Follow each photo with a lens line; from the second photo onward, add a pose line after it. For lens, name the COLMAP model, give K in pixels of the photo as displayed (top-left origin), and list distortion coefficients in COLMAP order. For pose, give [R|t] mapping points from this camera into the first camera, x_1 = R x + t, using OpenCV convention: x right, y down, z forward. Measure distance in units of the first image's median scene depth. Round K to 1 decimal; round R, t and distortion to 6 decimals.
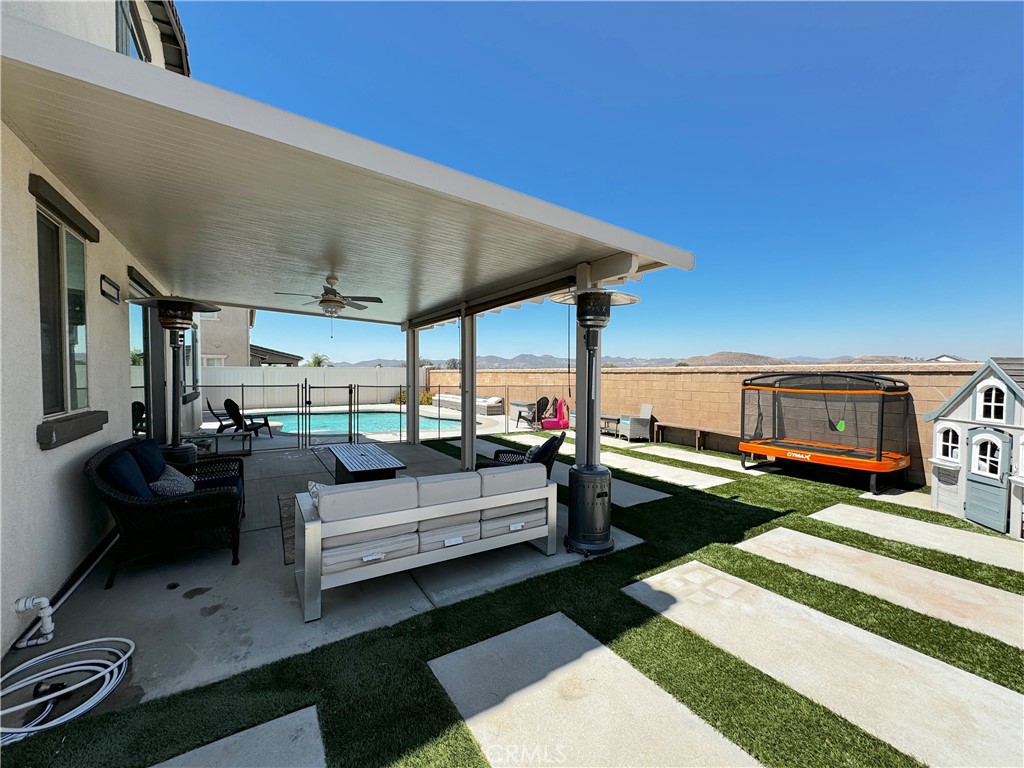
lens RADIAL K [[407.9, 0, 512.0], [0, 407.9, 384.0], [0, 0, 1]] dist [-0.001302, -0.000178]
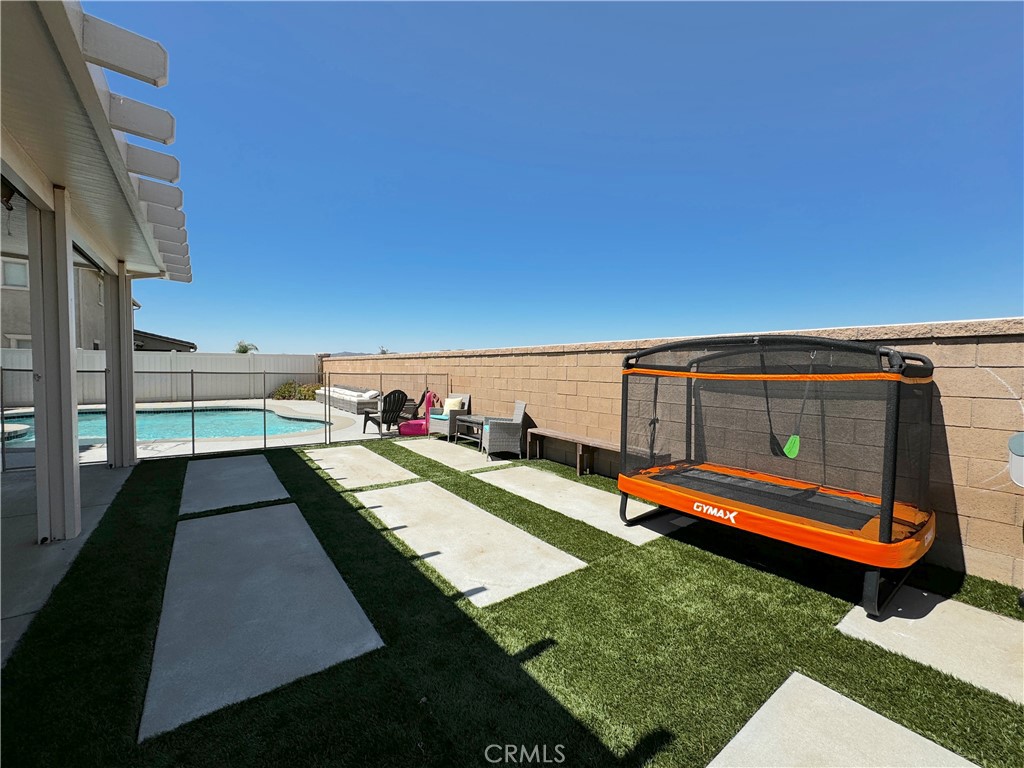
lens RADIAL K [[407.9, 0, 512.0], [0, 407.9, 384.0], [0, 0, 1]] dist [-0.001302, -0.000178]
pose [[0.997344, 0.004704, 0.072688, 0.482295], [-0.005636, 0.999904, 0.012629, 0.024314], [-0.072621, -0.013005, 0.997275, 0.607508]]
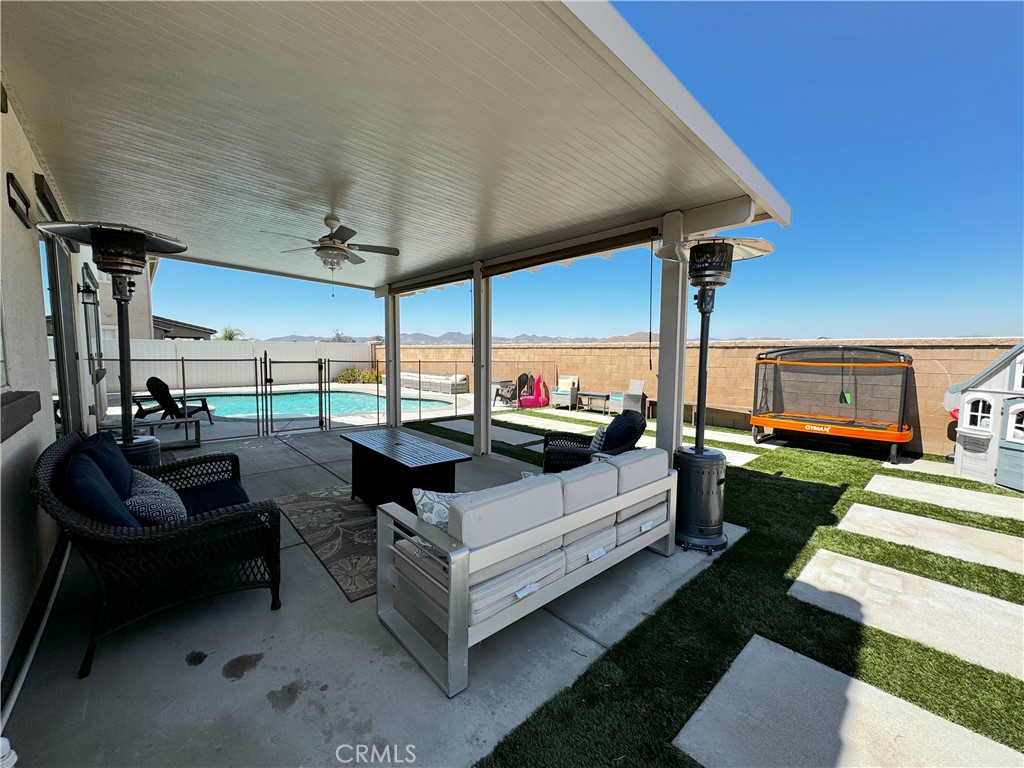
lens RADIAL K [[407.9, 0, 512.0], [0, 407.9, 384.0], [0, 0, 1]] dist [-0.001302, -0.000178]
pose [[0.984866, -0.009263, 0.173072, -0.241546], [0.000063, 0.998590, 0.053089, 0.013469], [-0.173320, -0.052274, 0.983477, 0.160902]]
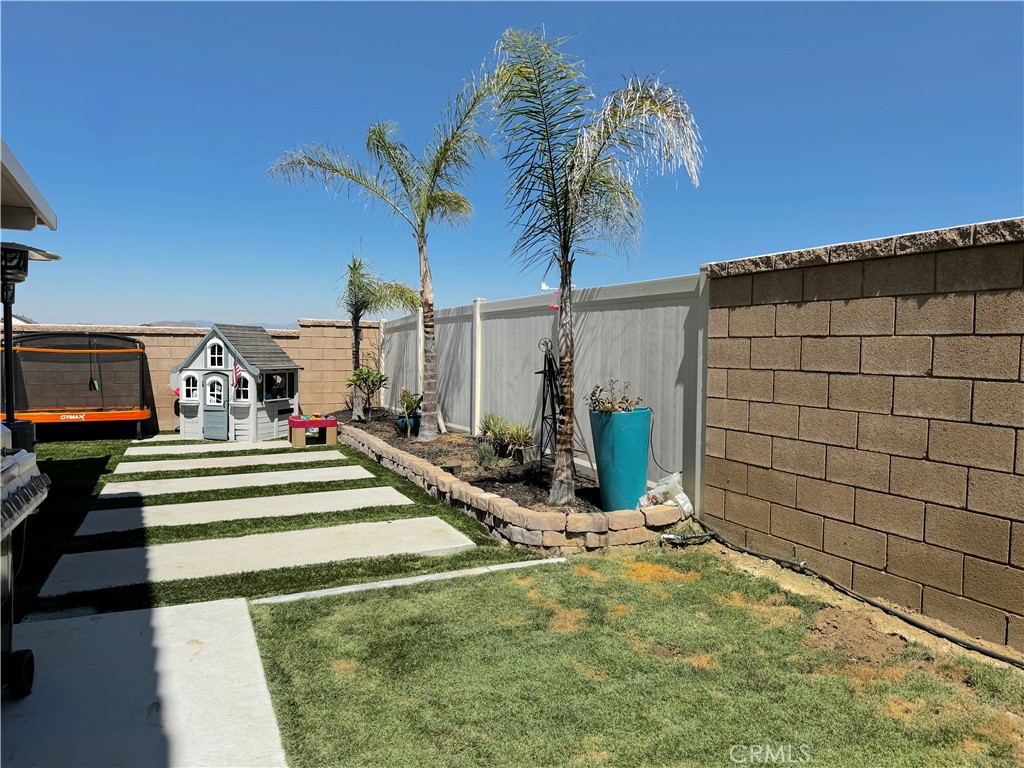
lens RADIAL K [[716.3, 0, 512.0], [0, 716.3, 384.0], [0, 0, 1]] dist [-0.002118, -0.001410]
pose [[0.136436, -0.050754, 0.989348, -0.950252], [0.015127, 0.998677, 0.049146, 0.030886], [-0.990533, 0.008260, 0.137024, -0.314643]]
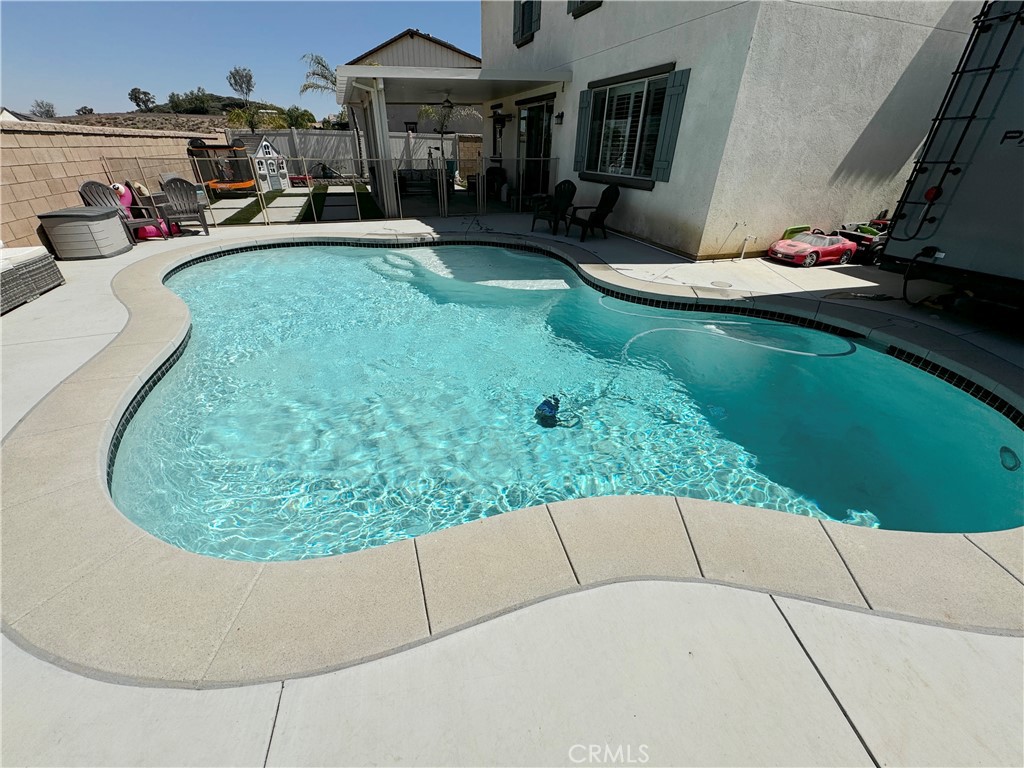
lens RADIAL K [[407.9, 0, 512.0], [0, 407.9, 384.0], [0, 0, 1]] dist [-0.001302, -0.000178]
pose [[-0.975757, -0.128744, 0.176985, -1.342772], [-0.018012, 0.853171, 0.521320, -0.077190], [-0.218116, 0.505493, -0.834807, 3.451731]]
